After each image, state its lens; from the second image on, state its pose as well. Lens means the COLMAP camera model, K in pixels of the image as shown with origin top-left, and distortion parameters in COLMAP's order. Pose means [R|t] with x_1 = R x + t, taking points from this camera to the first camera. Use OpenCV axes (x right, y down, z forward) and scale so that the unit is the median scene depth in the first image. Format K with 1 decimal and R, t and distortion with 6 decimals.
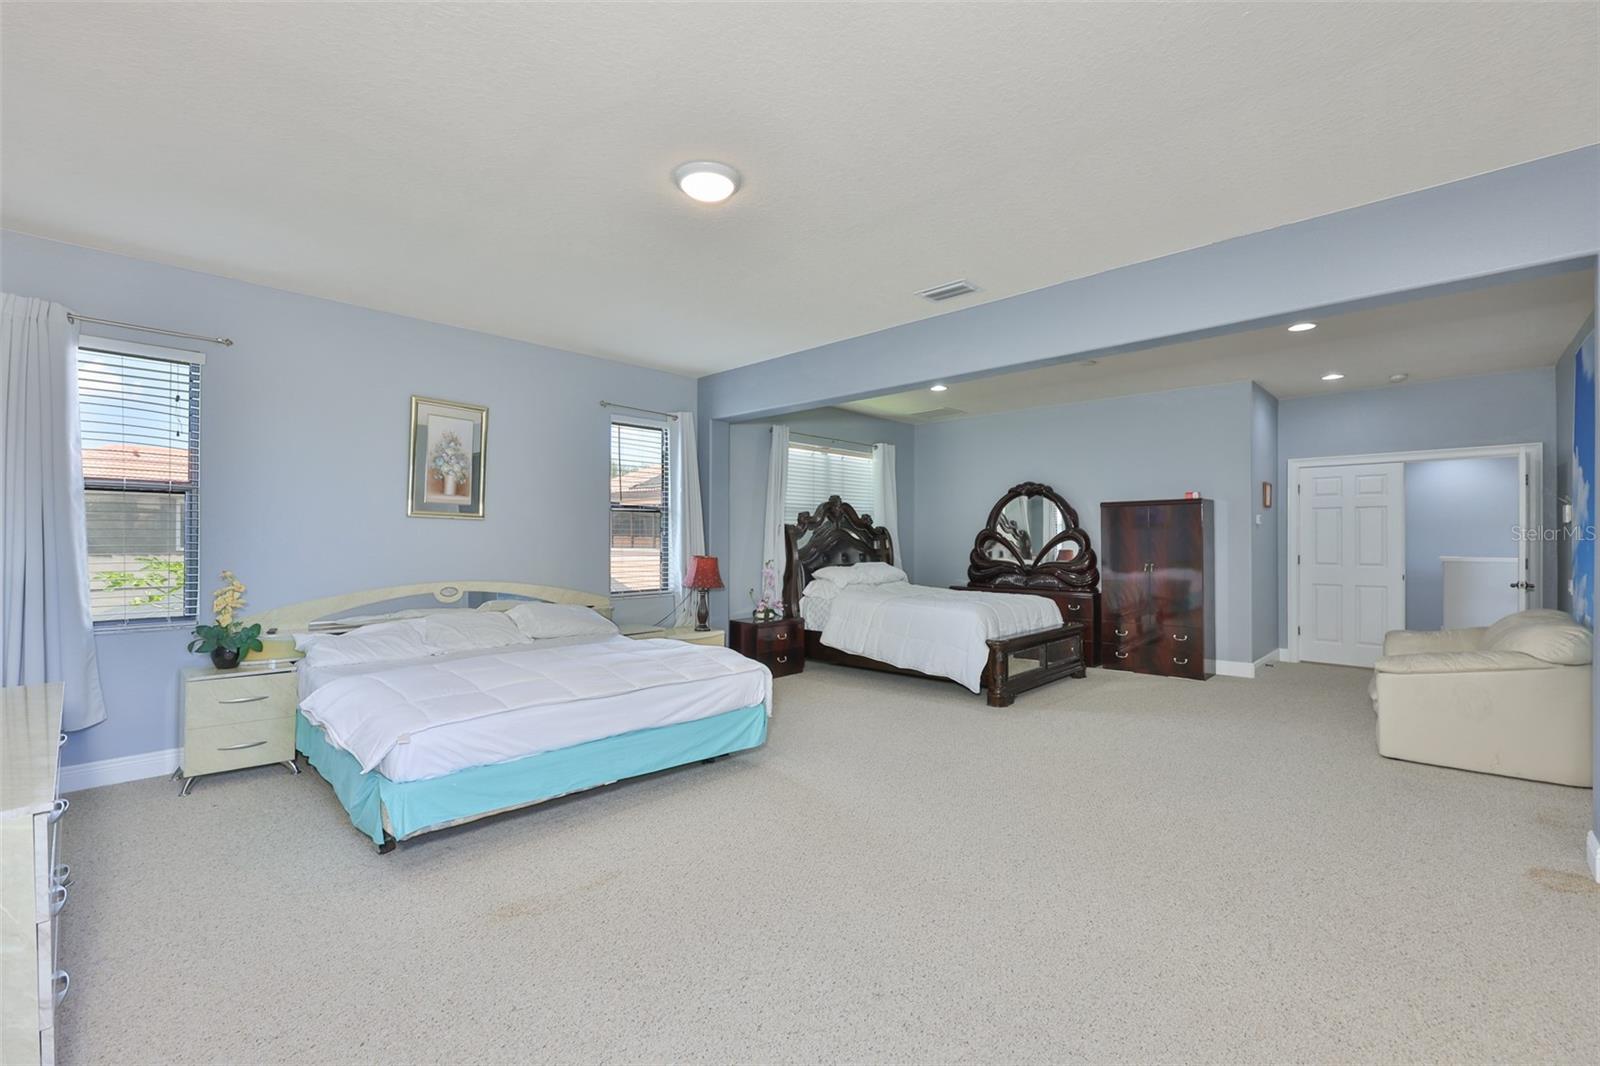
lens RADIAL K [[693.9, 0, 798.5], [0, 693.9, 538.4], [0, 0, 1]] dist [0.001062, 0.000545]
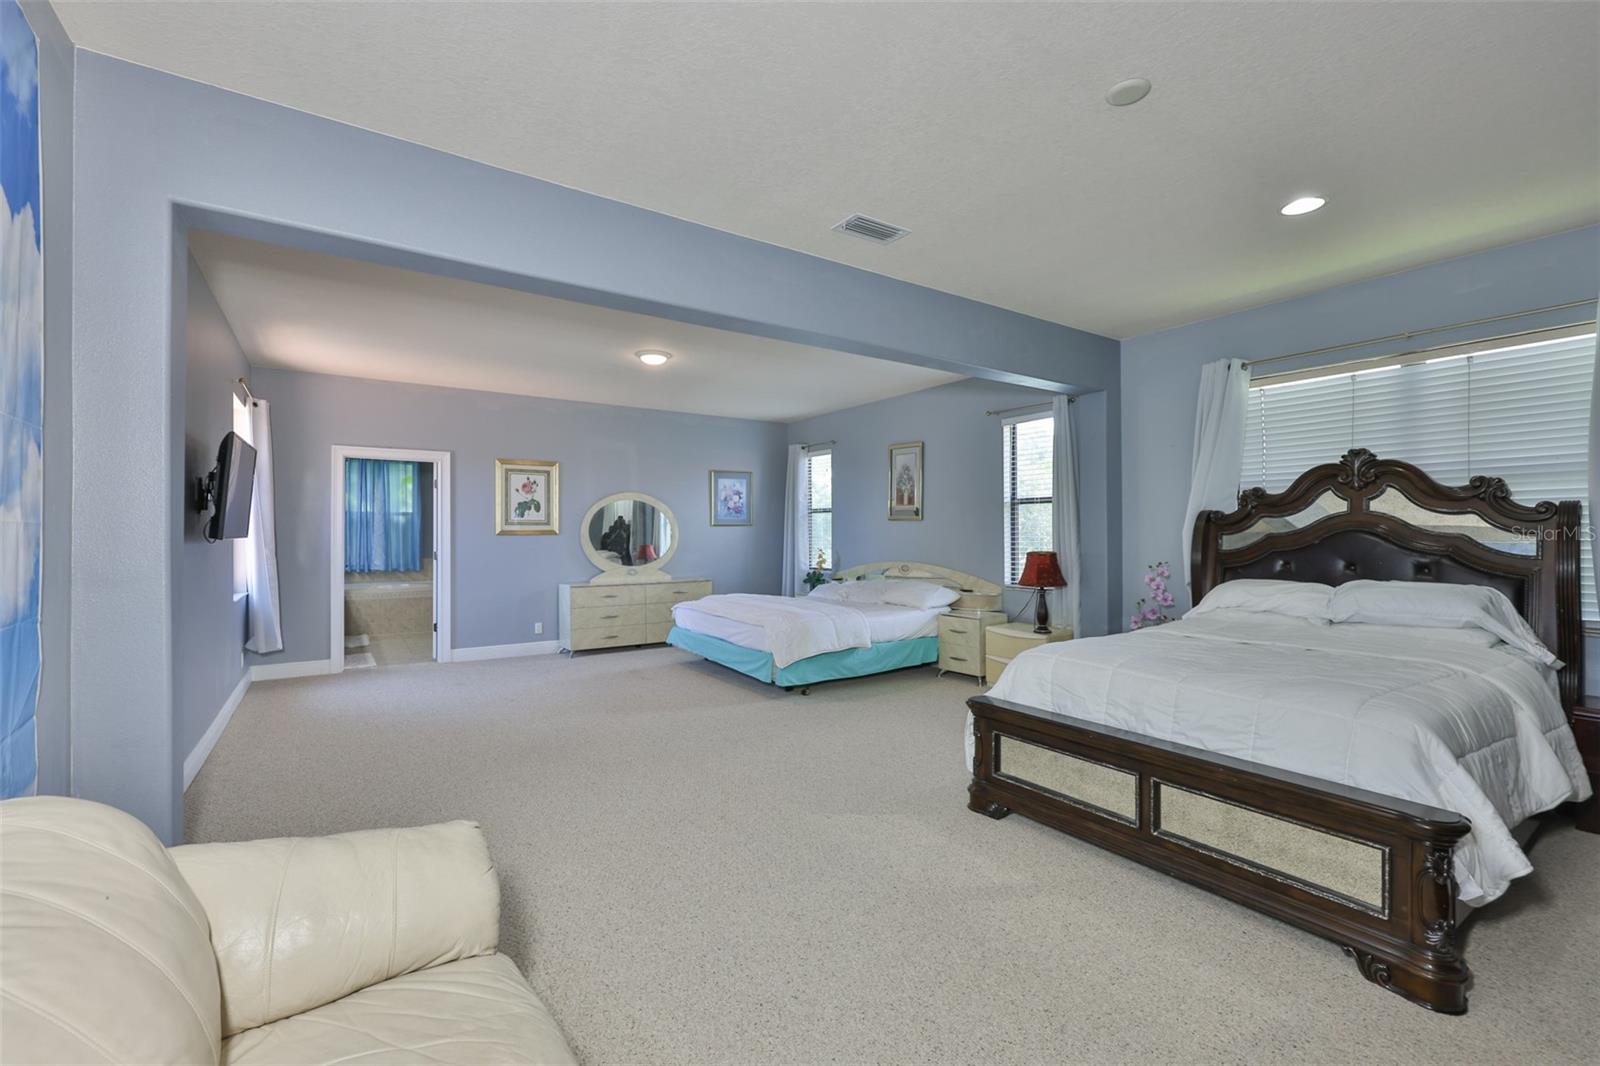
lens RADIAL K [[693.9, 0, 799.5], [0, 693.9, 532.8], [0, 0, 1]] dist [0.001062, 0.000545]
pose [[-0.216016, -0.001273, -0.976389, 0.933279], [0.008538, 0.999958, -0.003193, 0.001890], [0.976353, -0.009026, -0.215996, 0.981944]]
